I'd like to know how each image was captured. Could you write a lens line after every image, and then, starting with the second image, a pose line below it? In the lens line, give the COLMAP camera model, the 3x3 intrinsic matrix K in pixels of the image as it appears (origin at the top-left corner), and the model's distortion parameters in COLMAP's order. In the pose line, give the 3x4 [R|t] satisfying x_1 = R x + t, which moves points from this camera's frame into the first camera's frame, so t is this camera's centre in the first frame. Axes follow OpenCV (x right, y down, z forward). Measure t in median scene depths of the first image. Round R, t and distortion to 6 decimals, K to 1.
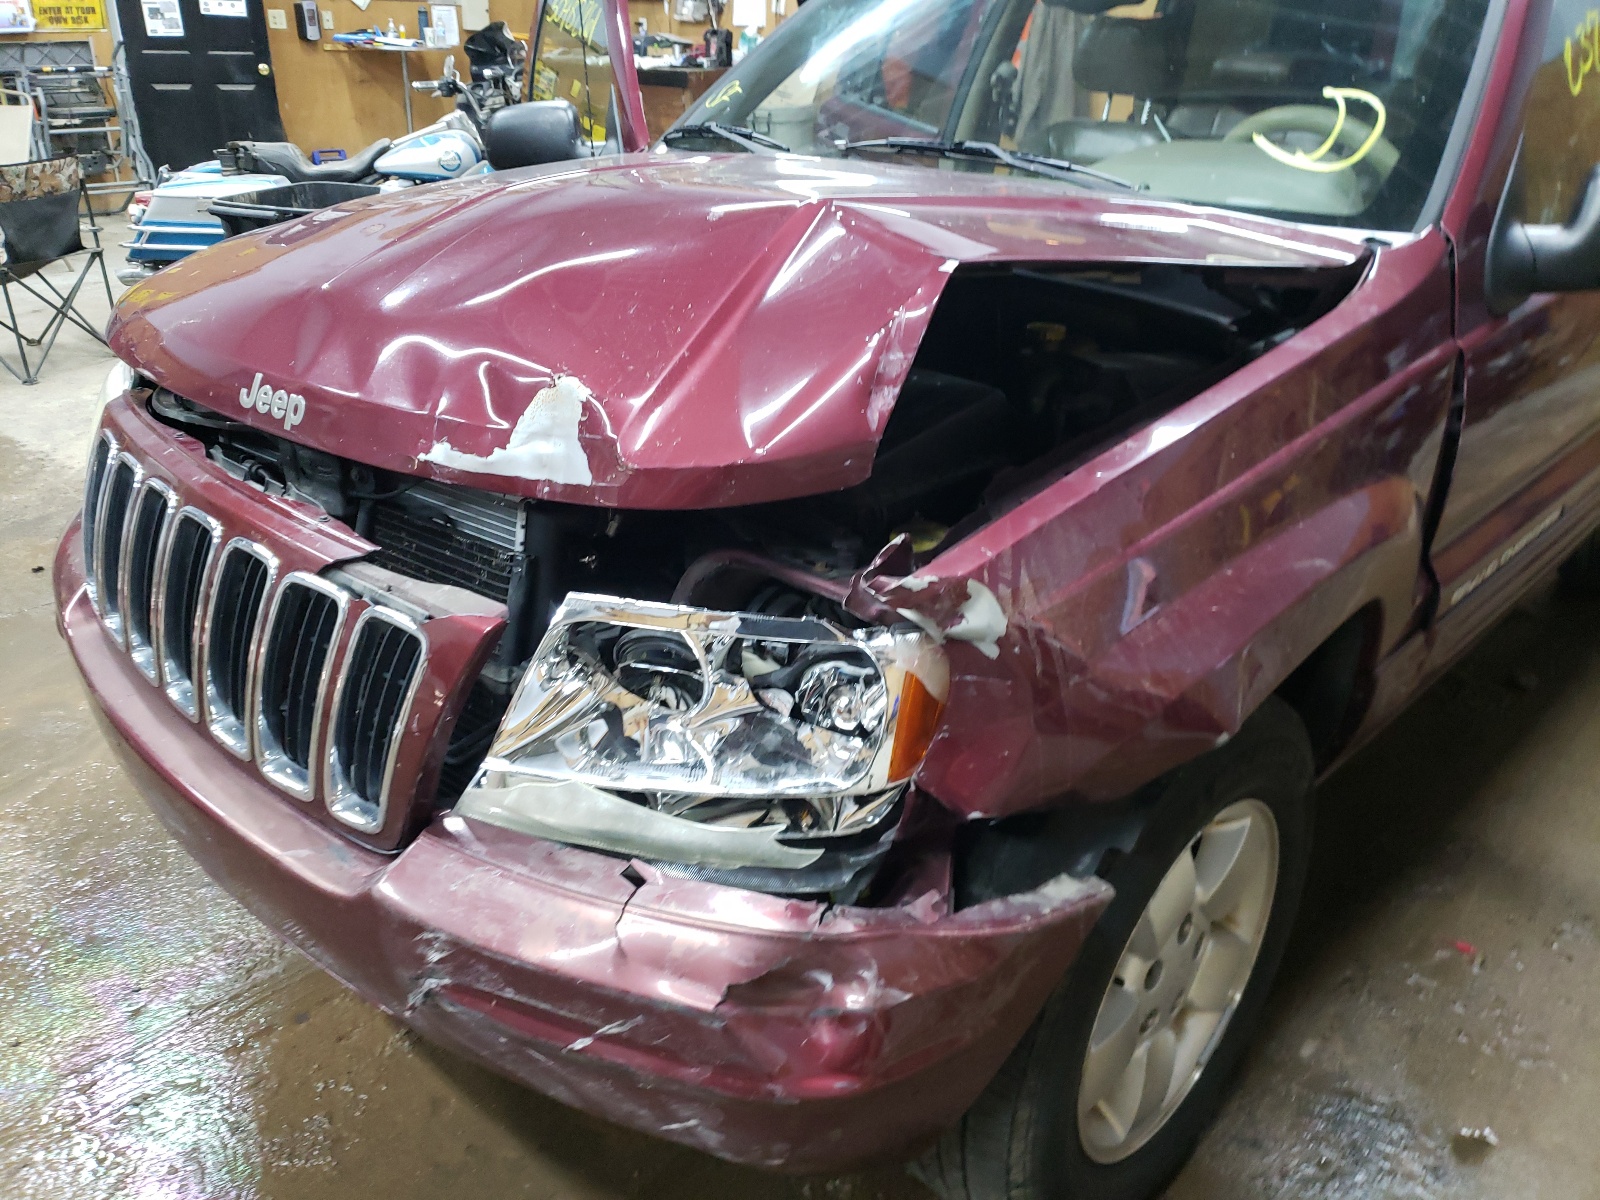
lens RADIAL K [[1214.8, 0, 800.0], [0, 1214.8, 600.0], [0, 0, 1]] dist [0.001140, 0.001973]
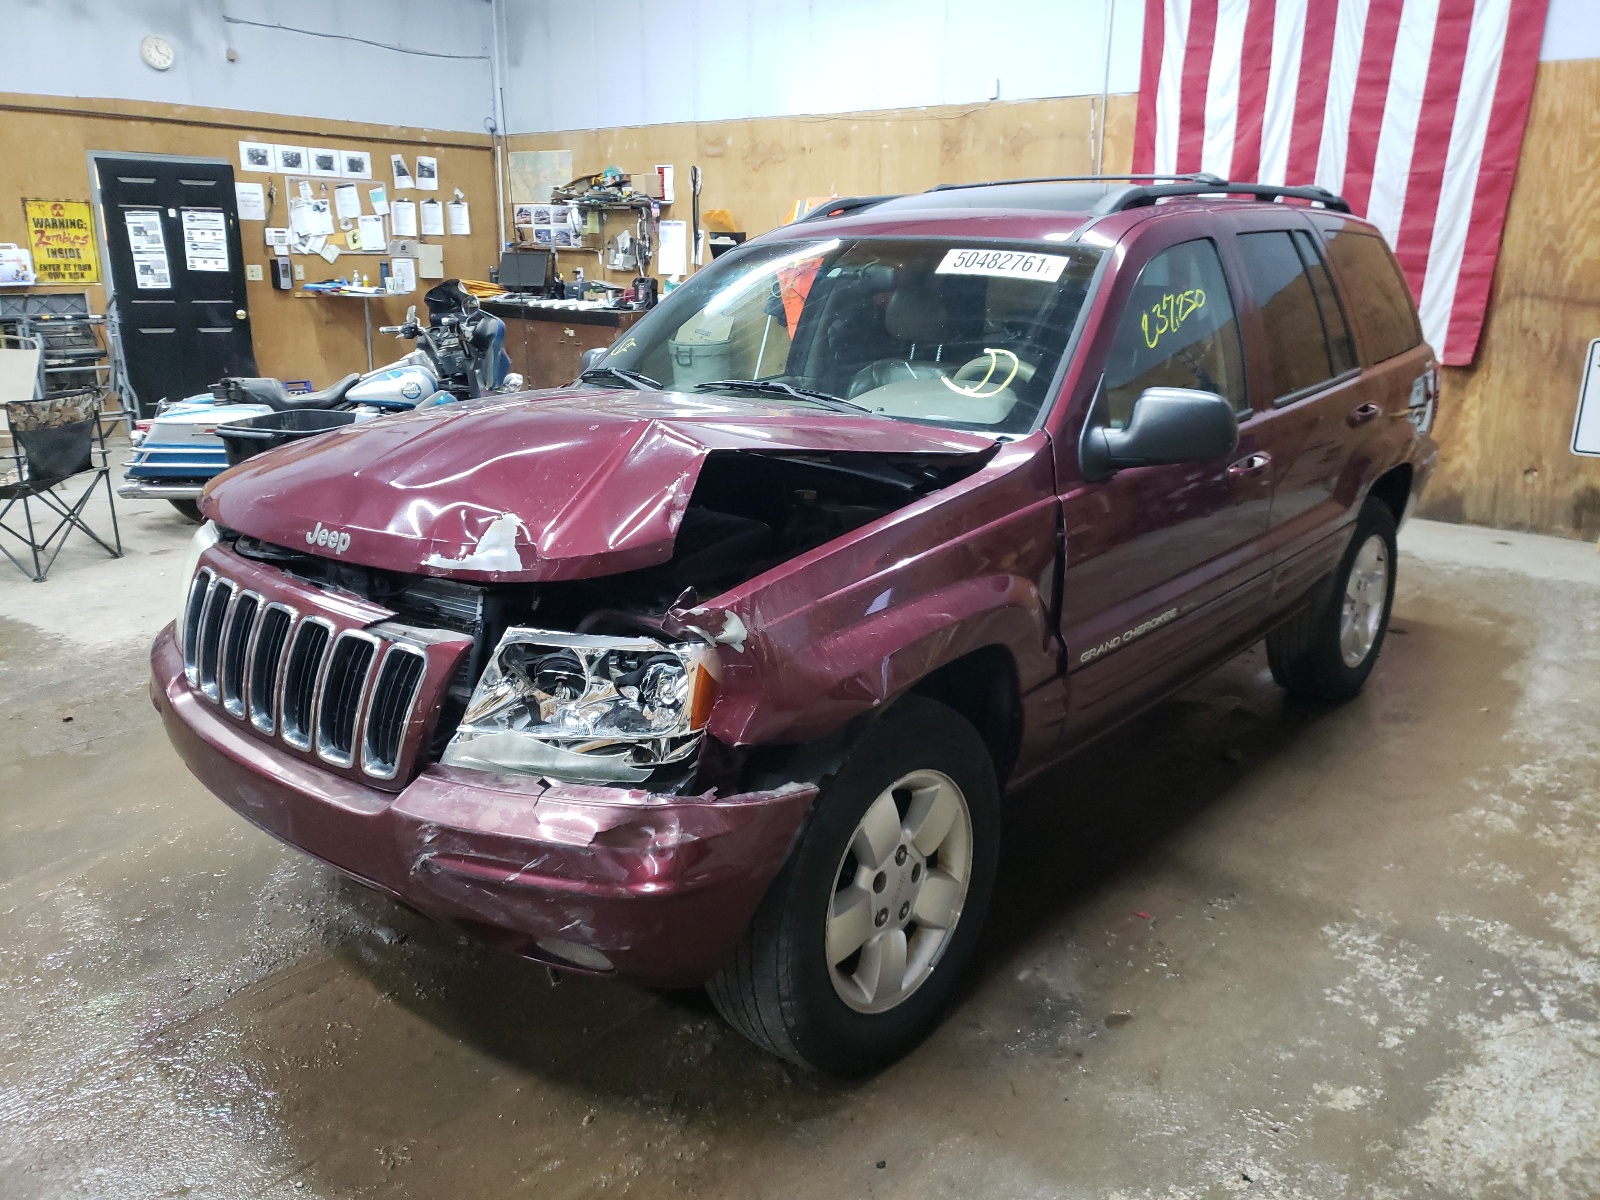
lens RADIAL K [[1163.7, 0, 800.0], [0, 1163.7, 600.0], [0, 0, 1]] dist [-0.003747, -0.006037]
pose [[0.998099, -0.022982, 0.057190, 0.083157], [0.031976, 0.986322, -0.161699, 0.143461], [-0.052692, 0.163221, 0.985181, -0.423237]]
